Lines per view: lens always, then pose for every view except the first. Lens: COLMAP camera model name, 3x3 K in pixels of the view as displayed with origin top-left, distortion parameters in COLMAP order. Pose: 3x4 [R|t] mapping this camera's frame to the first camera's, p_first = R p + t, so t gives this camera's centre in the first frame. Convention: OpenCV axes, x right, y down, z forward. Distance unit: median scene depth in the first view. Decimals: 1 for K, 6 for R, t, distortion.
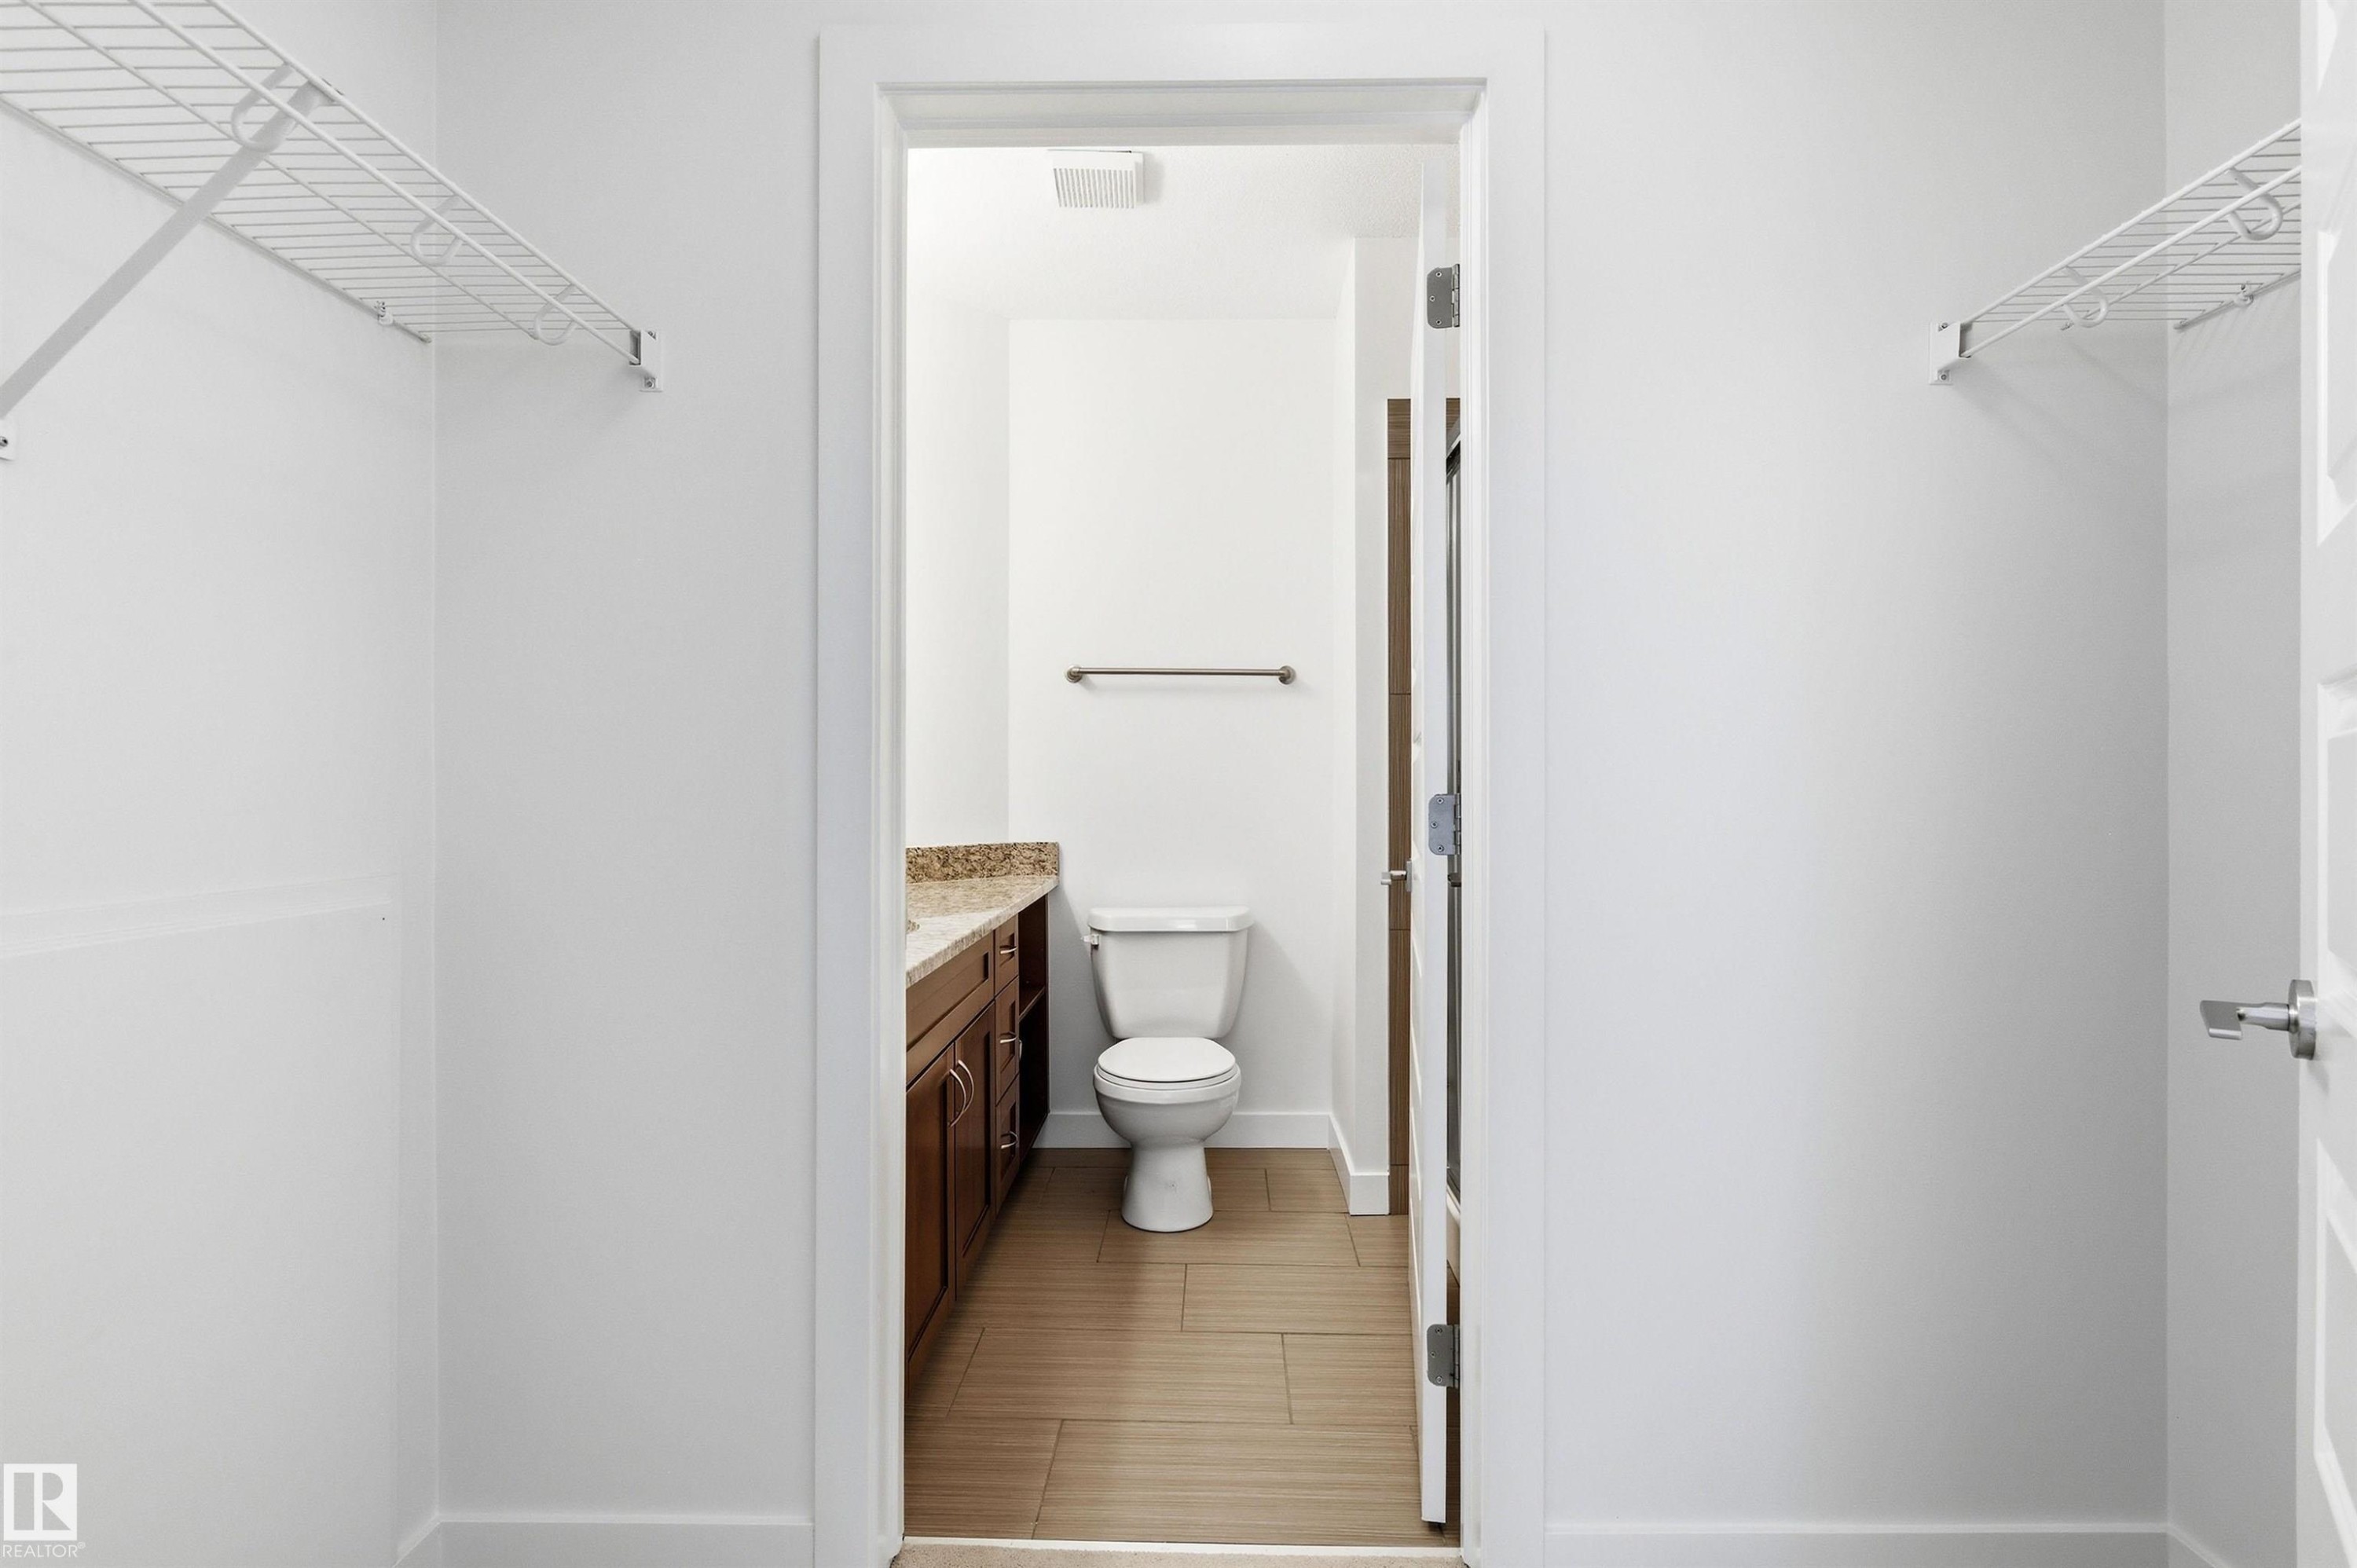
lens RADIAL K [[1165.4, 0, 1180.0], [0, 1165.4, 789.6], [0, 0, 1]] dist [0.001641, -0.005211]
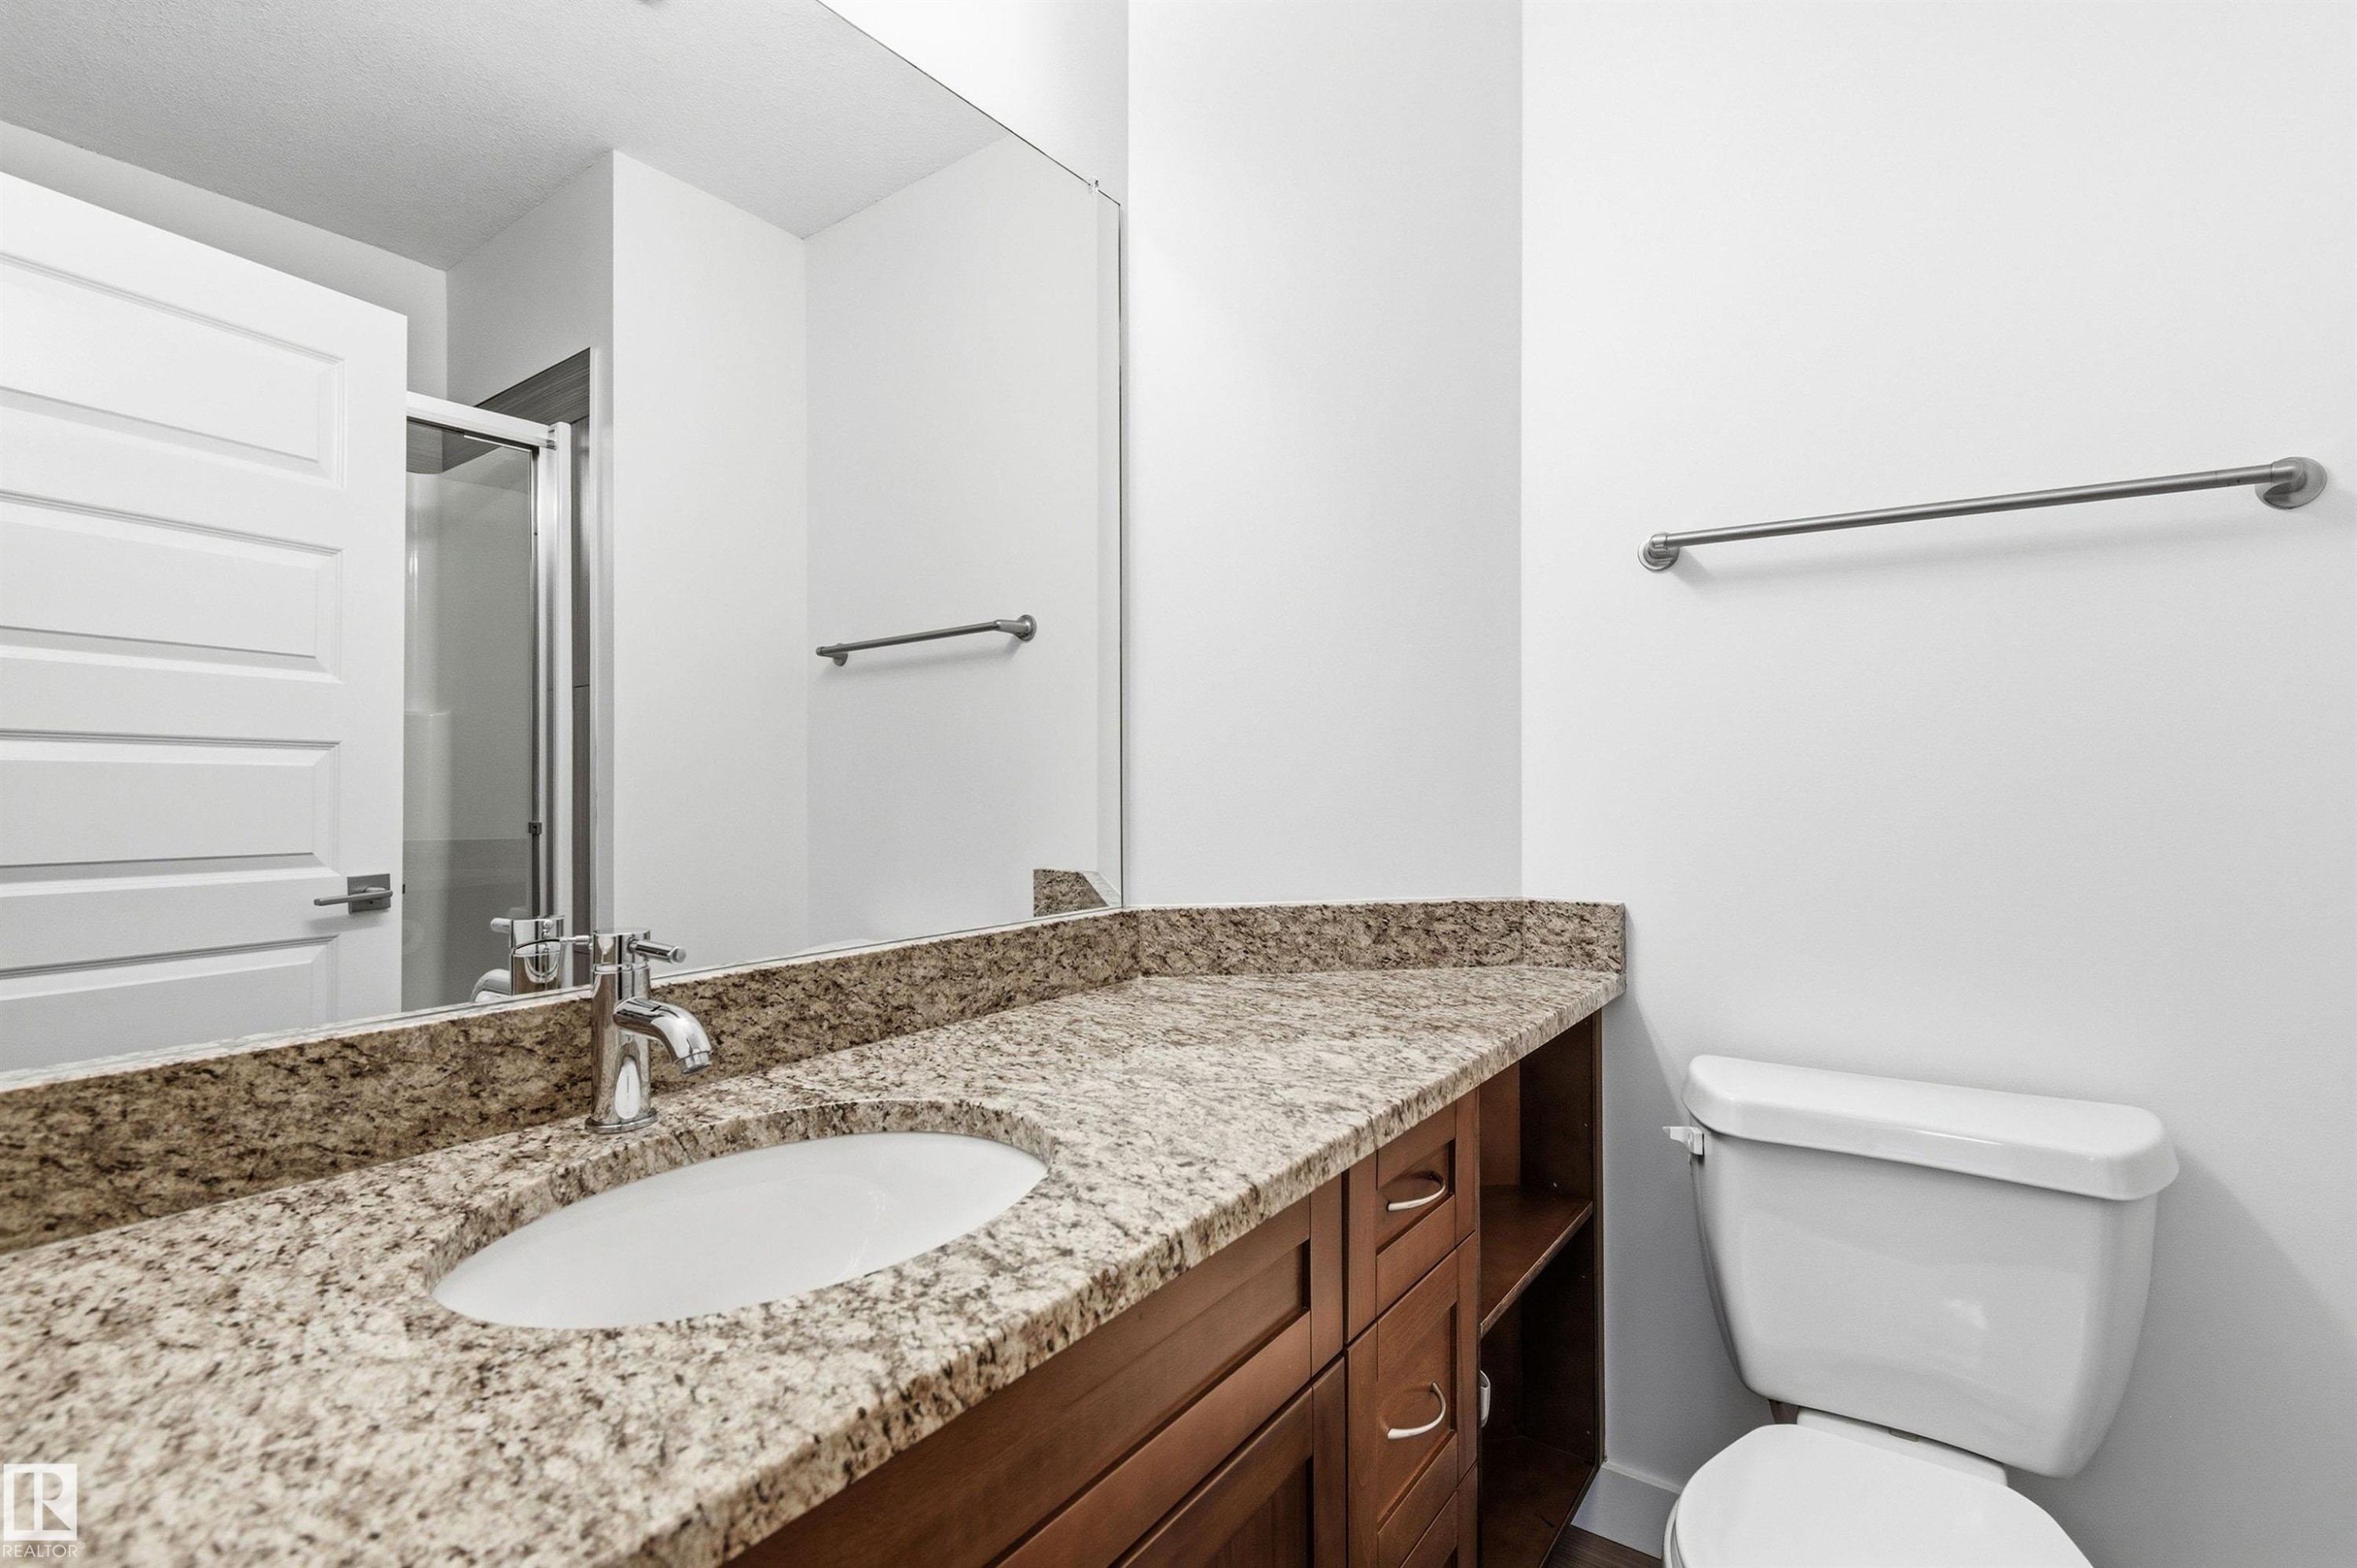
lens RADIAL K [[1081.0, 0, 1178.5], [0, 1081.0, 784.0], [0, 0, 1]] dist [0.001245, -0.000150]
pose [[0.823116, 0.000565, -0.567873, -0.002237], [-0.000554, 1.000000, 0.000191, -0.004643], [0.567873, 0.000157, 0.823116, 0.543172]]
